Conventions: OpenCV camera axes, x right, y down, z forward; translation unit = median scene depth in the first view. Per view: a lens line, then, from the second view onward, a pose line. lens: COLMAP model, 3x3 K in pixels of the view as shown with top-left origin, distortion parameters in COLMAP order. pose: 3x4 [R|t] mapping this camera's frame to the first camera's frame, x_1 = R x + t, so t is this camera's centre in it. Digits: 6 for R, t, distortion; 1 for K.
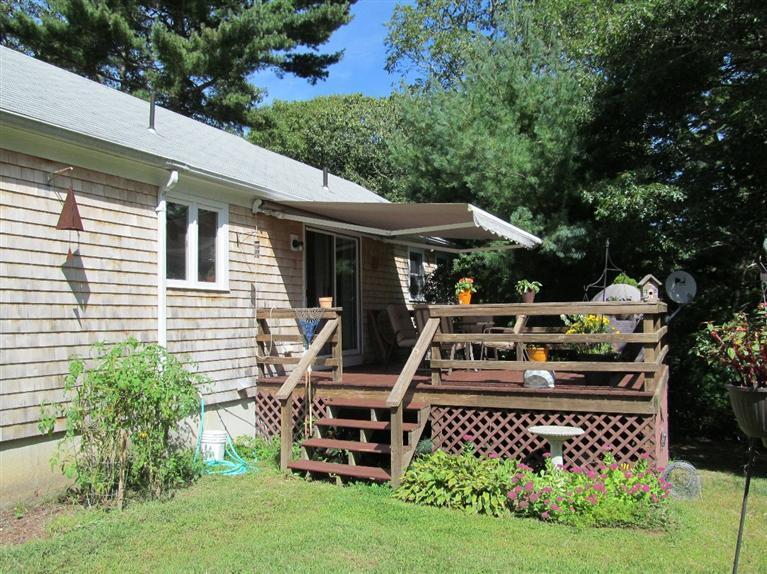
lens RADIAL K [[632.6, 0, 381.4], [0, 632.6, 289.0], [0, 0, 1]] dist [-0.057589, 0.014733]
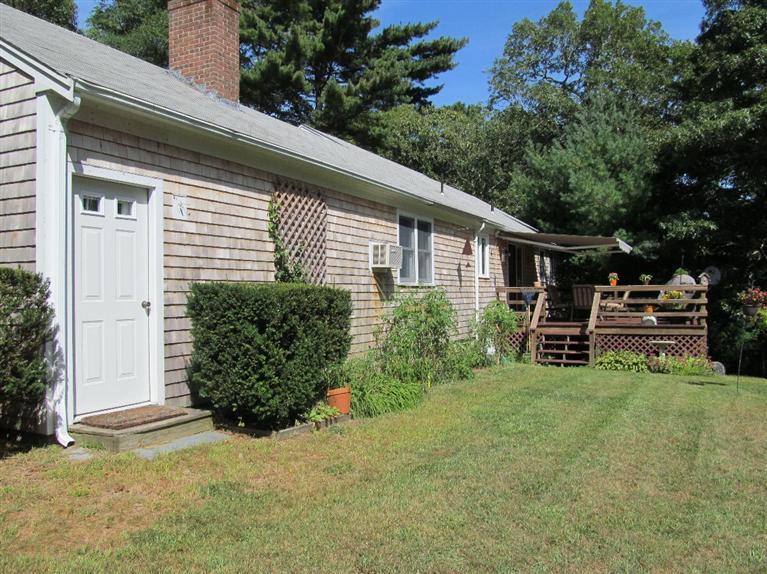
lens RADIAL K [[632.6, 0, 381.4], [0, 632.6, 289.0], [0, 0, 1]] dist [-0.057589, 0.014733]
pose [[0.999948, 0.002168, -0.009973, -0.616616], [-0.001772, 0.999215, 0.039565, -0.045449], [0.010051, -0.039545, 0.999167, -1.086452]]
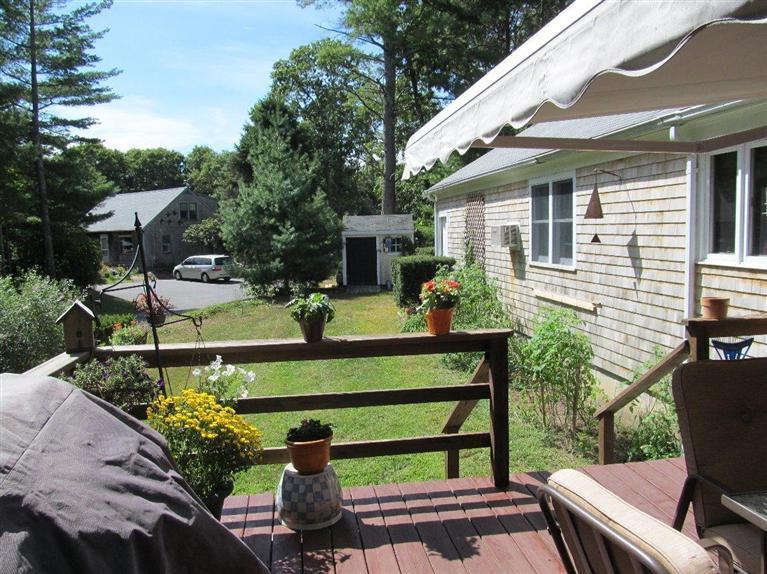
lens RADIAL K [[635.2, 0, 383.7], [0, 635.2, 285.2], [0, 0, 1]] dist [-0.051256, 0.005671]
pose [[-0.828382, 0.072897, -0.555401, 0.444710], [0.053631, 0.997263, 0.050900, -0.037362], [0.557591, 0.012378, -0.830023, 1.395918]]
